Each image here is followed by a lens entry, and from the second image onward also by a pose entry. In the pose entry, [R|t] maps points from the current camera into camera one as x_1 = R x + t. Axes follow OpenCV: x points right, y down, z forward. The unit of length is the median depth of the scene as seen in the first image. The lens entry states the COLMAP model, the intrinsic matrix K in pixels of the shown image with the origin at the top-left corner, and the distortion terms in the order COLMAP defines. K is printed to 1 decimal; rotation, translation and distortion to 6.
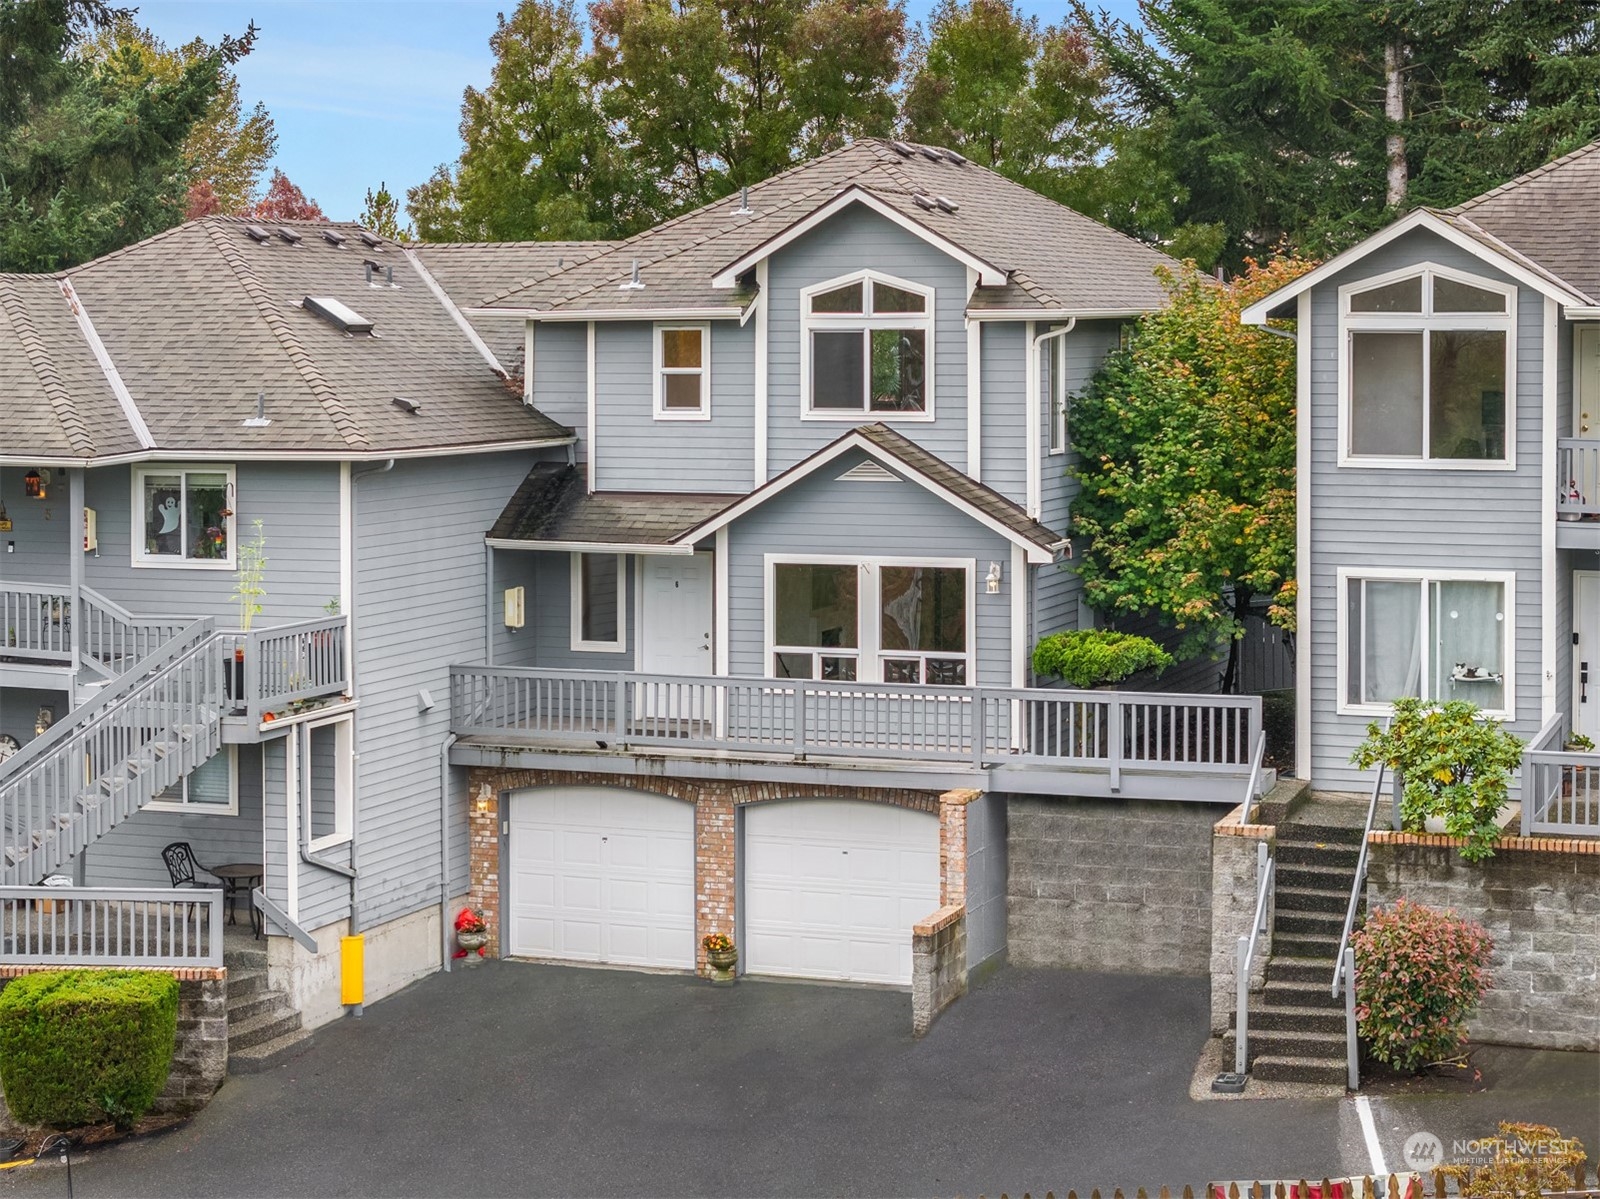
lens RADIAL K [[3282.1, 0, 799.2], [0, 3282.1, 598.1], [0, 0, 1]] dist [-0.118394, 0.000000]
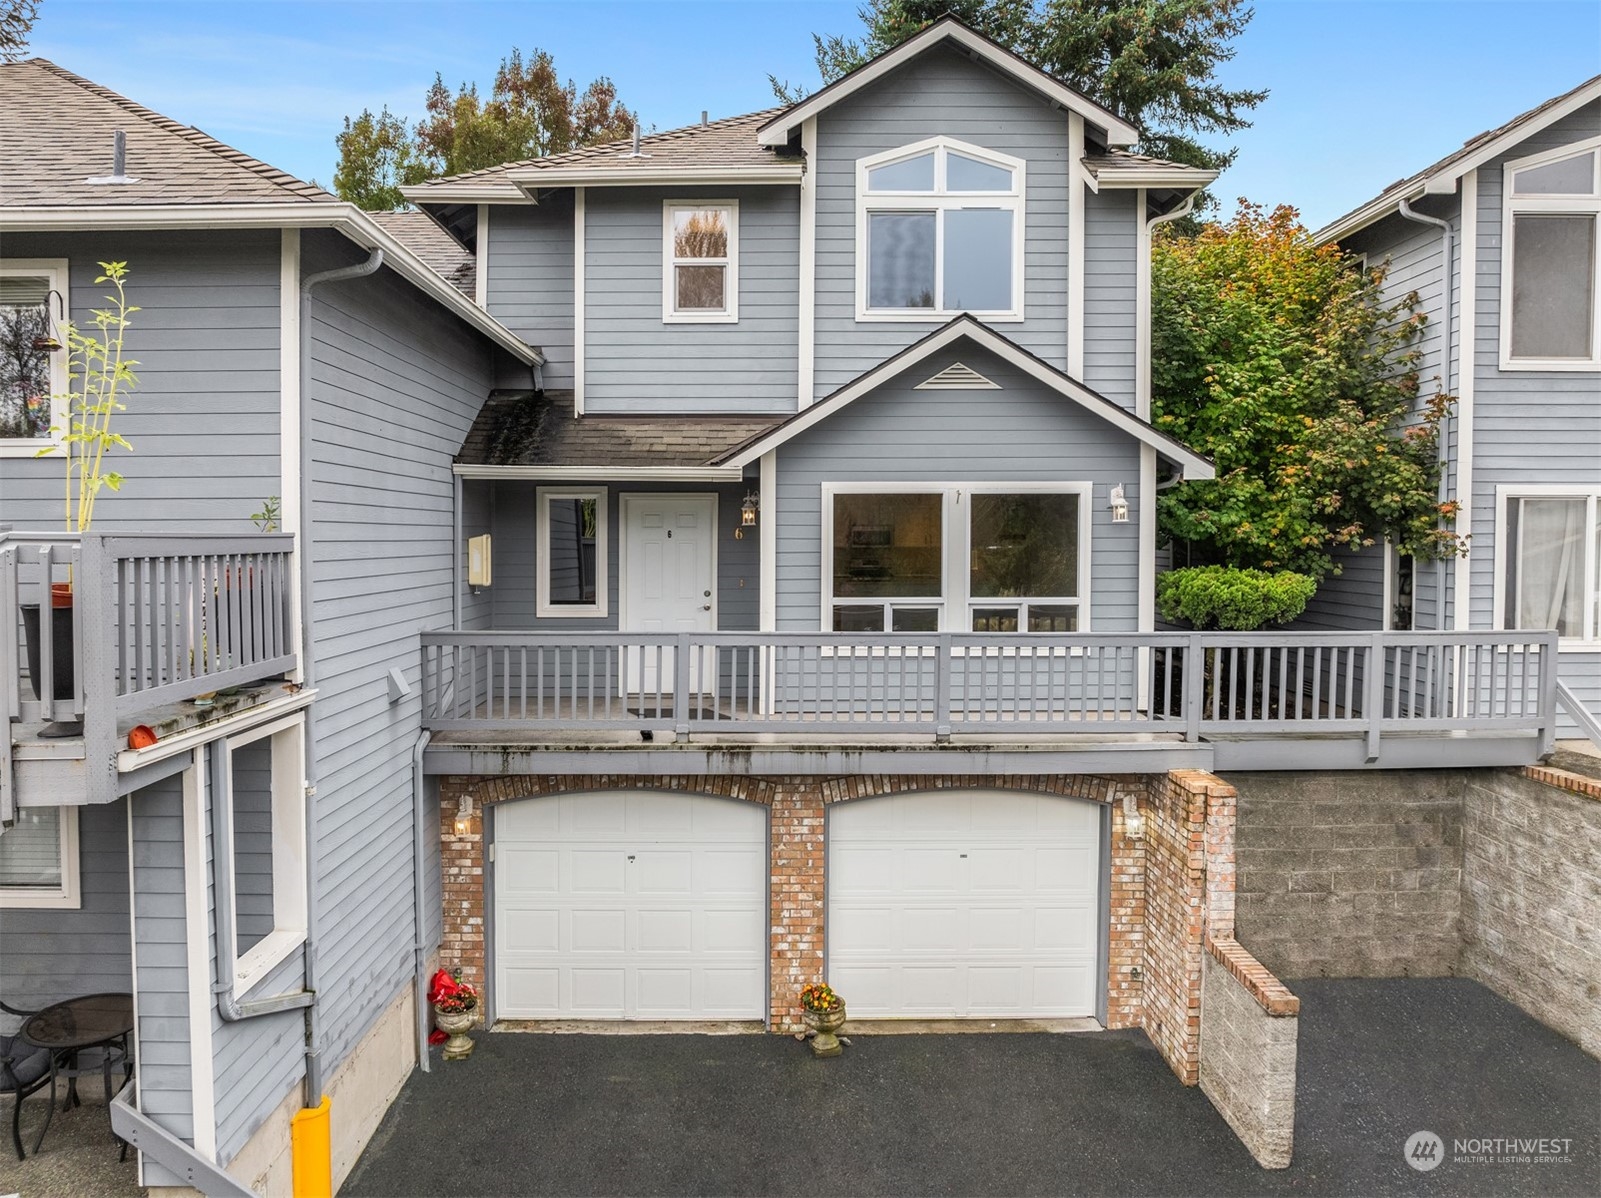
lens RADIAL K [[1106.8, 0, 713.2], [0, 1106.8, 590.4], [0, 0, 1]] dist [-0.056198, 0.030896]
pose [[0.945429, -0.016973, 0.325386, -0.125132], [0.031375, 0.998744, -0.039064, 0.022807], [-0.324314, 0.047141, 0.944774, 0.763895]]
